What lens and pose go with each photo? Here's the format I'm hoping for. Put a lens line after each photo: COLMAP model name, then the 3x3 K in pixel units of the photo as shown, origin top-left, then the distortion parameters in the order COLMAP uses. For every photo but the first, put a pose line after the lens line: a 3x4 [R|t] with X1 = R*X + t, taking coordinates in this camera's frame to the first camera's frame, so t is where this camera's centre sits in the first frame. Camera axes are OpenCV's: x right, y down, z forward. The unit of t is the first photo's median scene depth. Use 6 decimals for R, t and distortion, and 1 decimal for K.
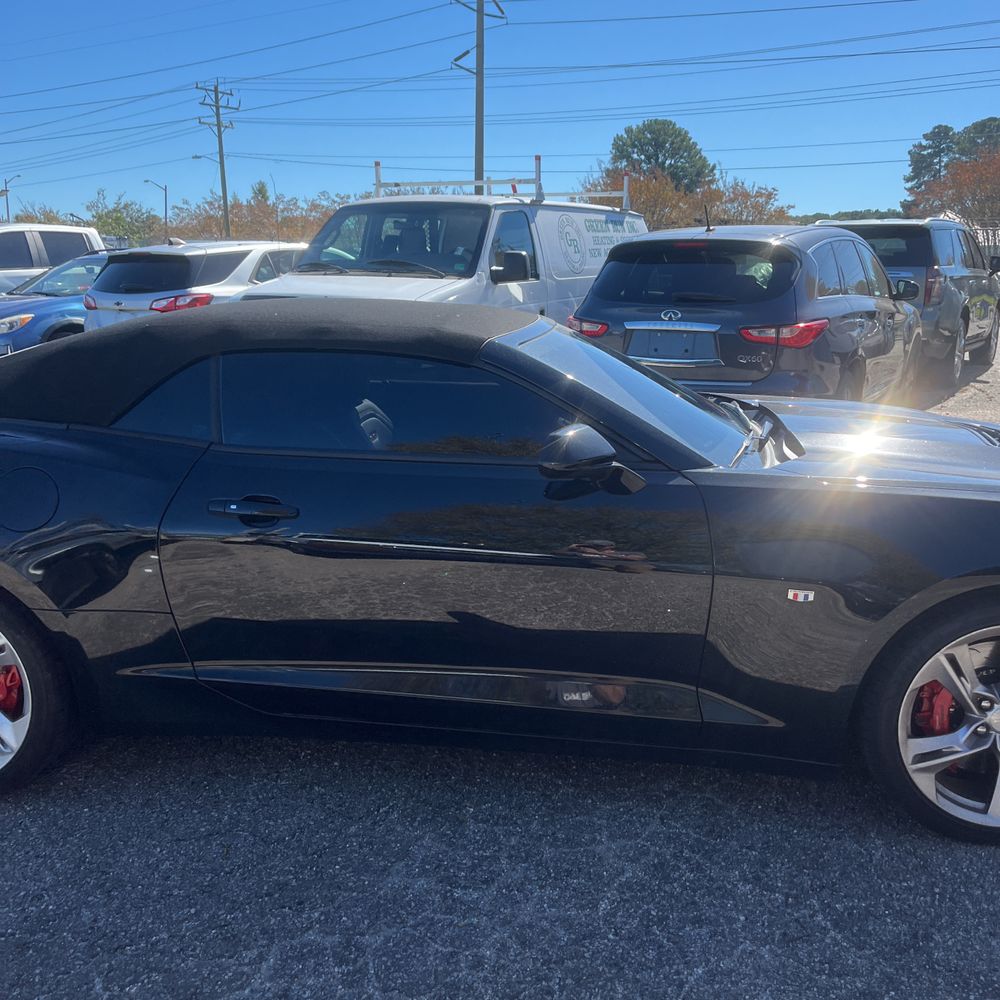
lens RADIAL K [[1016.4, 0, 509.8], [0, 1016.4, 497.2], [0, 0, 1]] dist [0.015431, 0.000000]
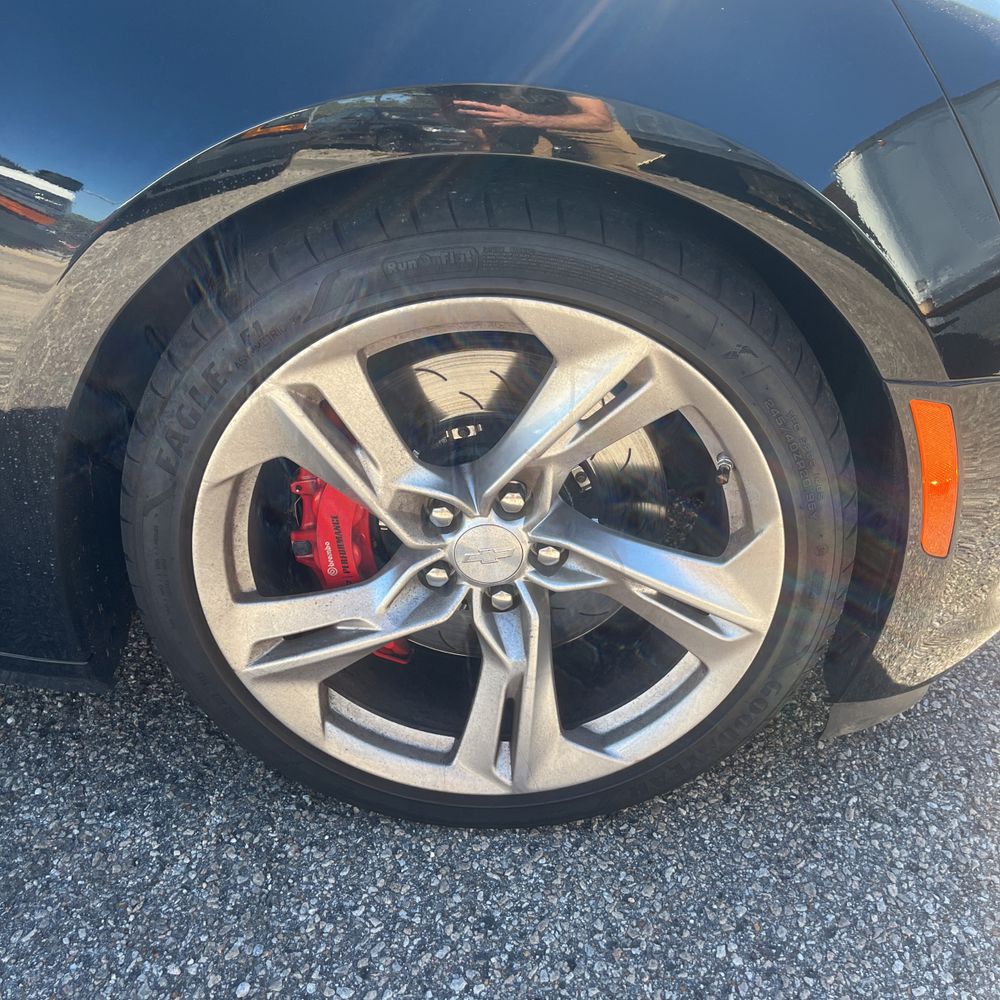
lens RADIAL K [[1016.4, 0, 495.6], [0, 1016.4, 501.4], [0, 0, 1]] dist [0.015431, 0.000000]
pose [[0.996752, -0.001778, 0.080507, 0.144554], [-0.021297, 0.958335, 0.284853, 0.028553], [-0.077659, -0.285643, 0.955184, 0.202838]]
